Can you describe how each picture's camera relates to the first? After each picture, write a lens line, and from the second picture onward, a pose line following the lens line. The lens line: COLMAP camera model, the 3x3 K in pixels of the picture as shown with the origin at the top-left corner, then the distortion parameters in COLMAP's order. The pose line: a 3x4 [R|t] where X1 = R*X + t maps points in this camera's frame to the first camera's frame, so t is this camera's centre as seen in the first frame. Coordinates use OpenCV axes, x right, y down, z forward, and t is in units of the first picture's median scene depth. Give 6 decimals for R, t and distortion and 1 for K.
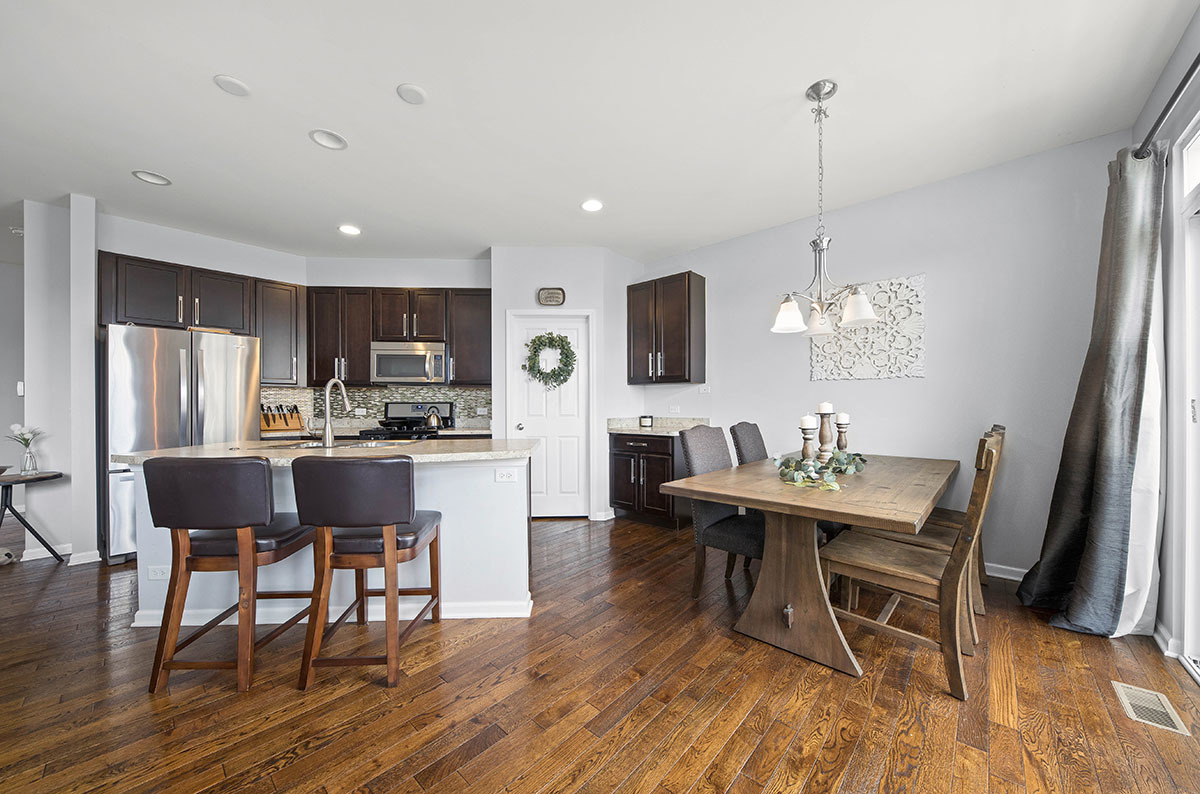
lens RADIAL K [[416.9, 0, 600.0], [0, 416.9, 397.0], [0, 0, 1]] dist [0.012028, 0.000066]
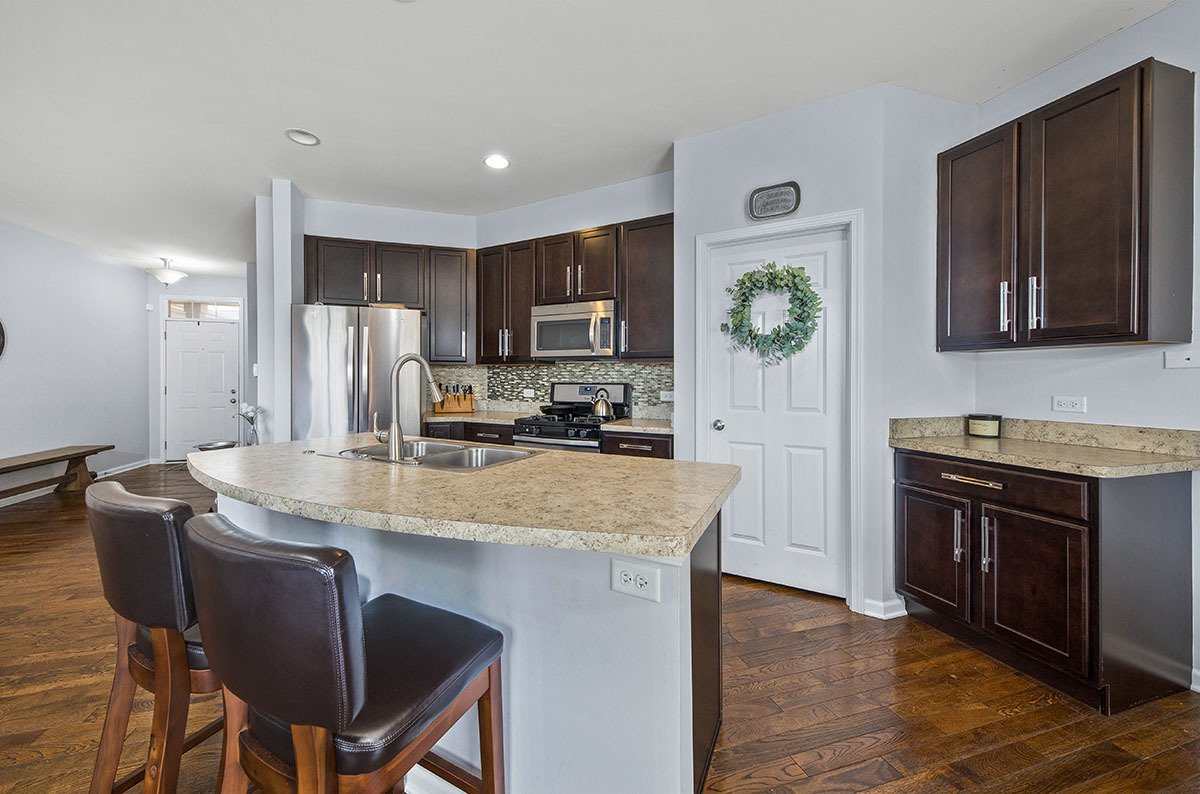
lens RADIAL K [[434.2, 0, 599.1], [0, 434.2, 381.5], [0, 0, 1]] dist [0.012182, -0.000007]
pose [[0.867779, 0.006932, -0.496902, -0.025287], [0.006586, 0.999654, 0.025448, -0.010243], [0.496907, -0.025356, 0.867433, 0.352026]]
